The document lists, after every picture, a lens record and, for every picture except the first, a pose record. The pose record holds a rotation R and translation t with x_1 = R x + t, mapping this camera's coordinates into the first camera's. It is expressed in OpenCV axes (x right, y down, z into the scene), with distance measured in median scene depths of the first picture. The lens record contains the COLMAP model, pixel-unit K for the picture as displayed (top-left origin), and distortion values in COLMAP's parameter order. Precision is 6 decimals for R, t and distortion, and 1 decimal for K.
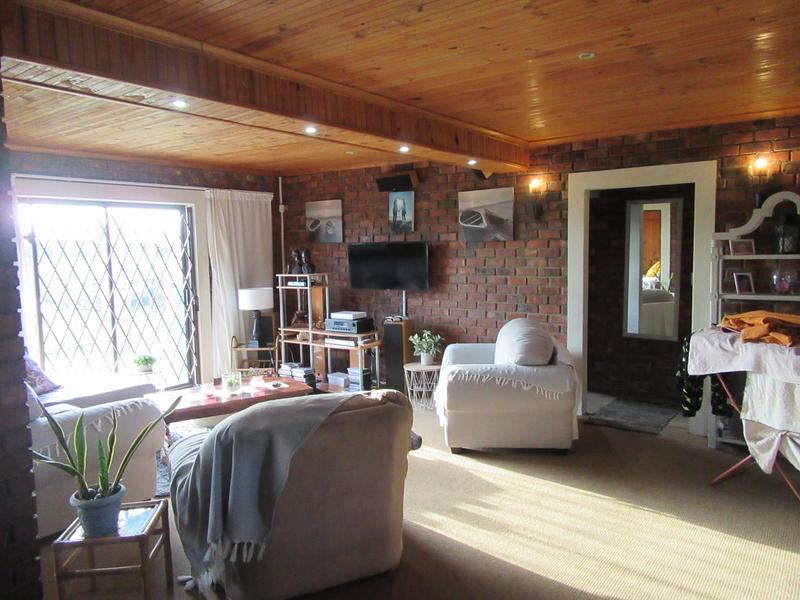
lens RADIAL K [[596.7, 0, 397.9], [0, 596.7, 300.1], [0, 0, 1]] dist [0.007879, 0.007505]
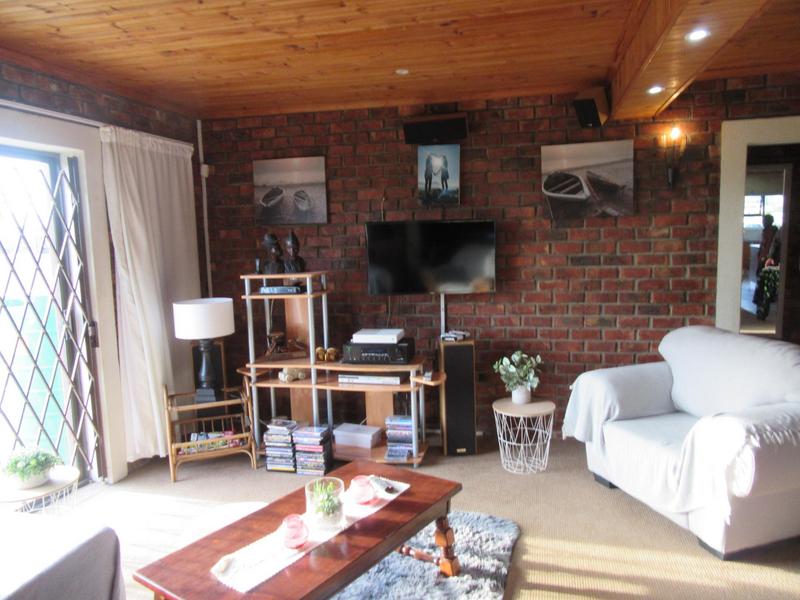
lens RADIAL K [[596.7, 0, 400.9], [0, 596.7, 299.9], [0, 0, 1]] dist [0.007879, 0.007505]
pose [[0.918010, -0.054499, 0.392794, -0.298801], [0.048854, 0.998509, 0.024362, -0.026355], [-0.393536, -0.003175, 0.919304, 0.392573]]
